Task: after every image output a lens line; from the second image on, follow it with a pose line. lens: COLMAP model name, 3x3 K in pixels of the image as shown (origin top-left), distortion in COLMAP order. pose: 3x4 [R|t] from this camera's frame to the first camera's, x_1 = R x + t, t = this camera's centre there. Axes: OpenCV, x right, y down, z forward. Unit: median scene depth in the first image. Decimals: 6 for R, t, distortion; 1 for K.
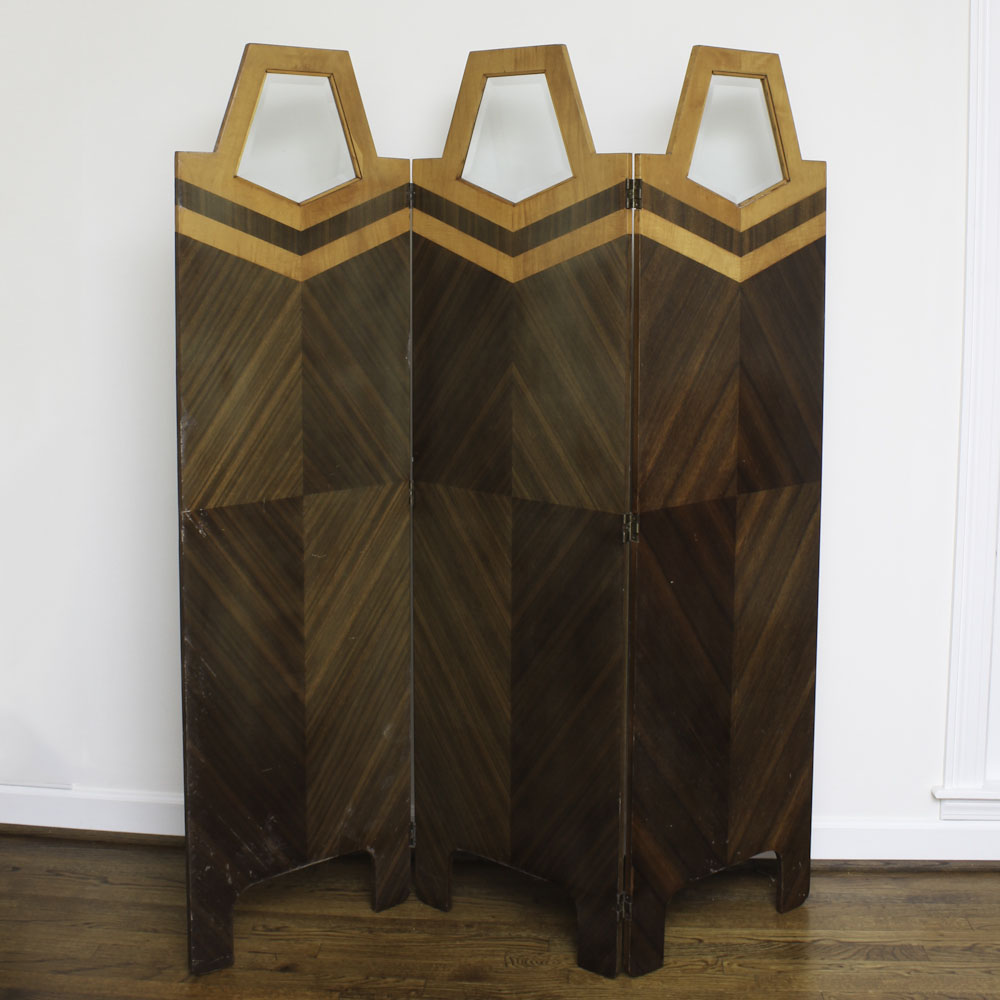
lens RADIAL K [[1691.6, 0, 500.0], [0, 1691.6, 500.0], [0, 0, 1]] dist [-0.209075, 0.068175]
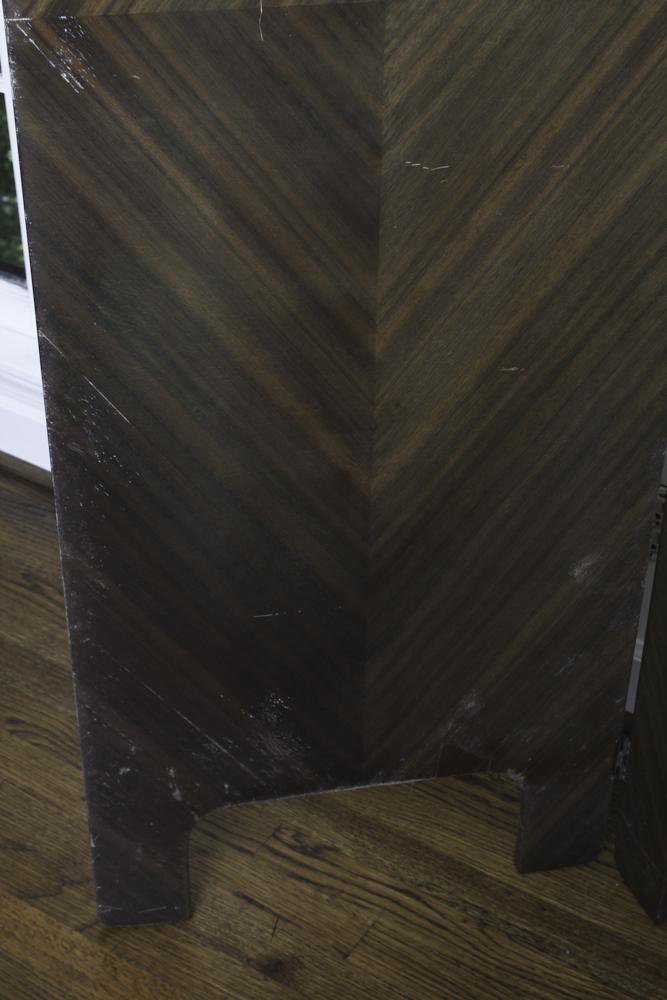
lens RADIAL K [[1586.7, 0, 333.5], [0, 1586.7, 500.0], [0, 0, 1]] dist [-0.017139, -0.027084]
pose [[0.865355, 0.286075, -0.411487, 0.041808], [-0.090313, 0.896645, 0.433440, -0.051673], [0.492954, -0.337917, 0.801753, 0.680246]]
